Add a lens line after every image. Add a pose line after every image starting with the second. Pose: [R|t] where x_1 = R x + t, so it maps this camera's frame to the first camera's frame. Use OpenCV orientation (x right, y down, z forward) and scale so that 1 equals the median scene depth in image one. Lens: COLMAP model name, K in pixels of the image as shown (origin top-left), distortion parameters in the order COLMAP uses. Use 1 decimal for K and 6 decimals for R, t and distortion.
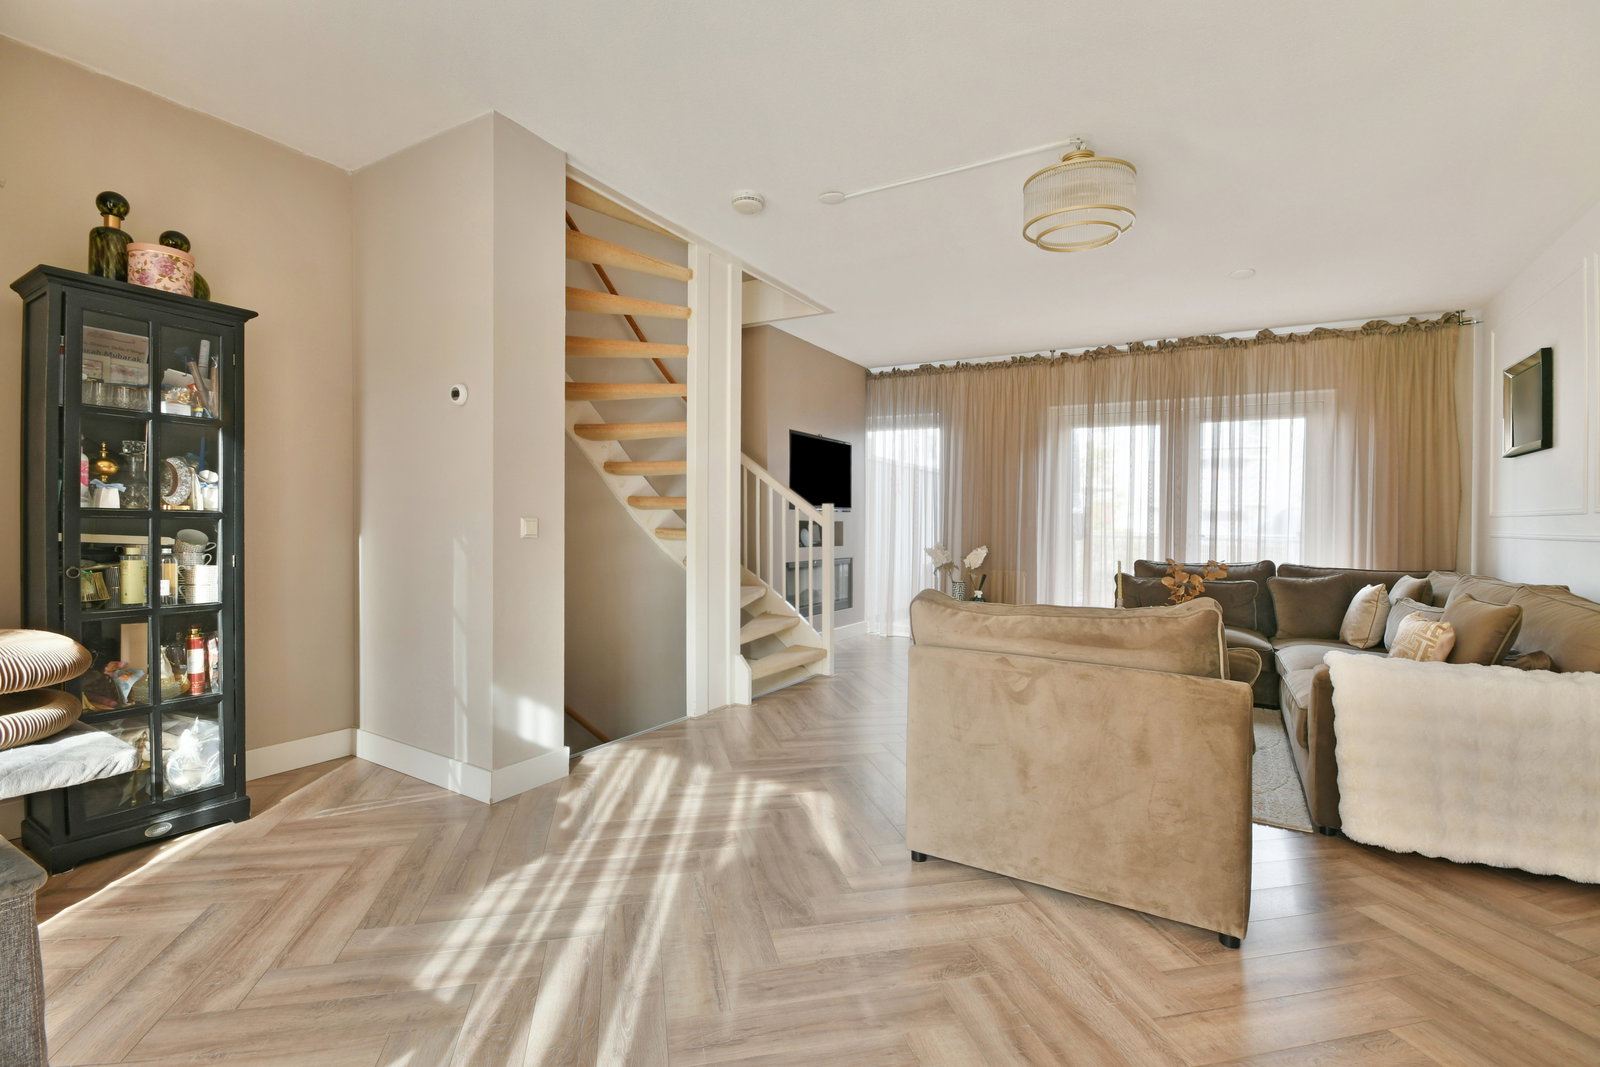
lens RADIAL K [[722.4, 0, 803.8], [0, 722.4, 532.1], [0, 0, 1]] dist [-0.003801, -0.001408]
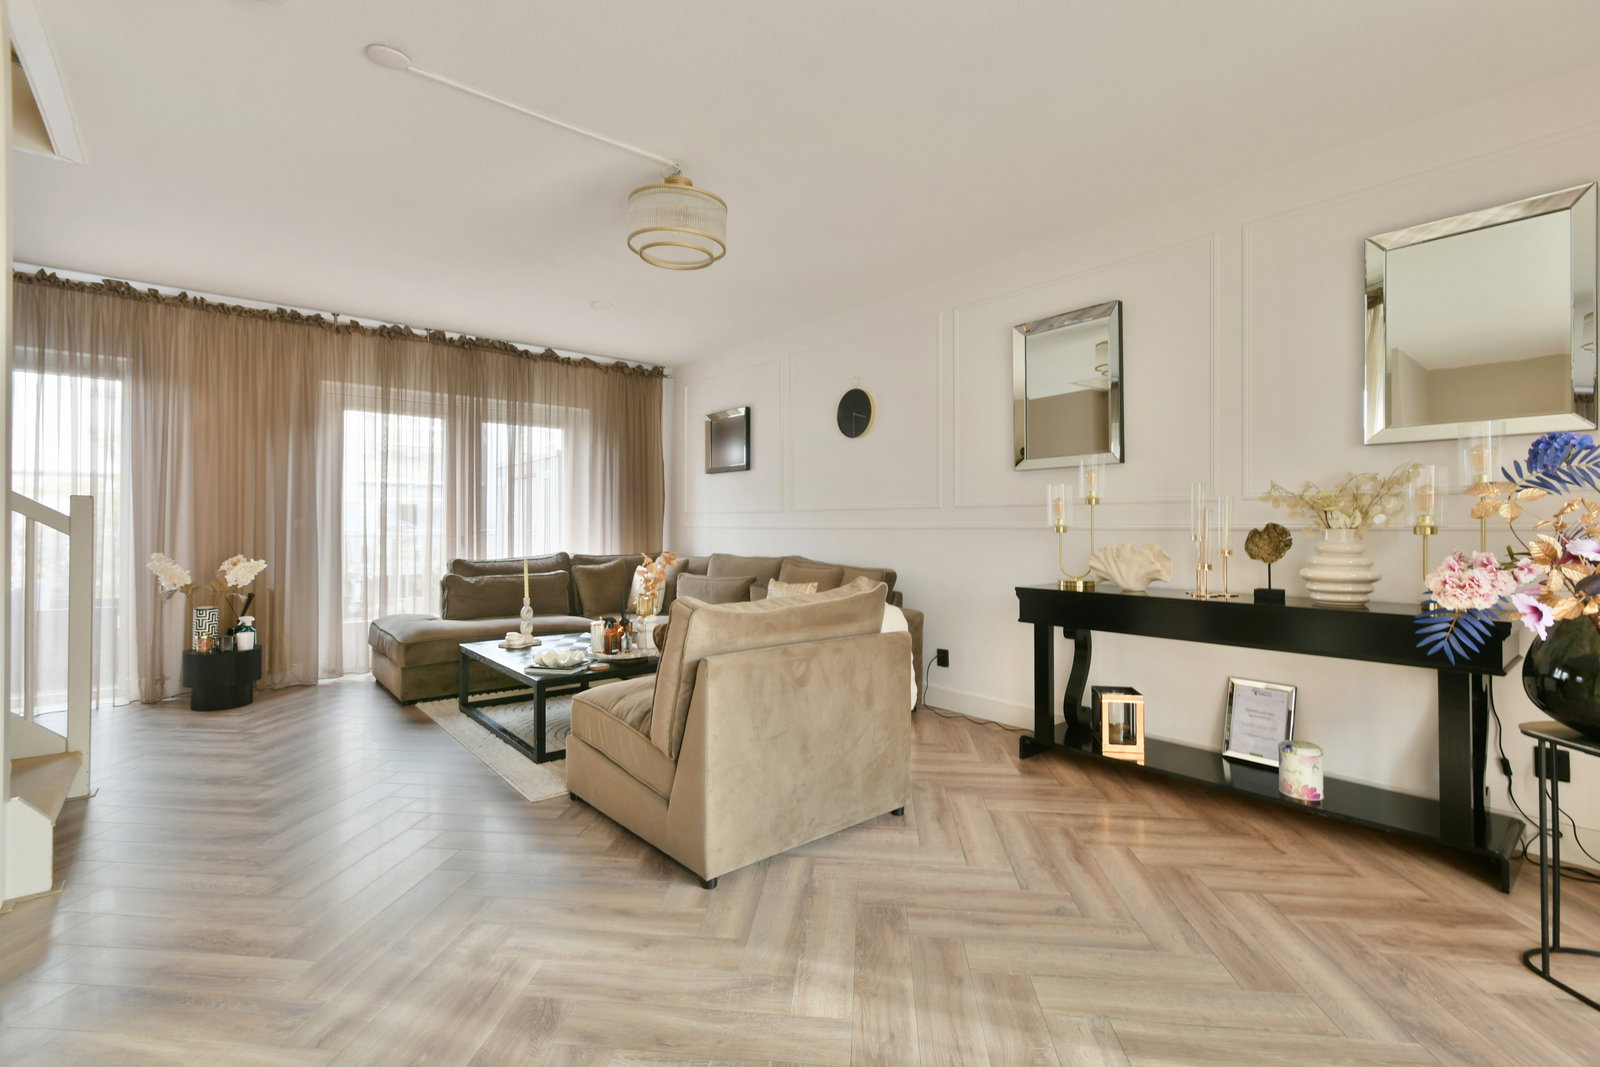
lens RADIAL K [[722.4, 0, 805.4], [0, 722.4, 516.8], [0, 0, 1]] dist [-0.003801, -0.001408]
pose [[0.321583, -0.007279, 0.946854, -0.302585], [0.019010, 0.999819, 0.001230, -0.010713], [-0.946691, 0.017604, 0.321663, 0.253646]]
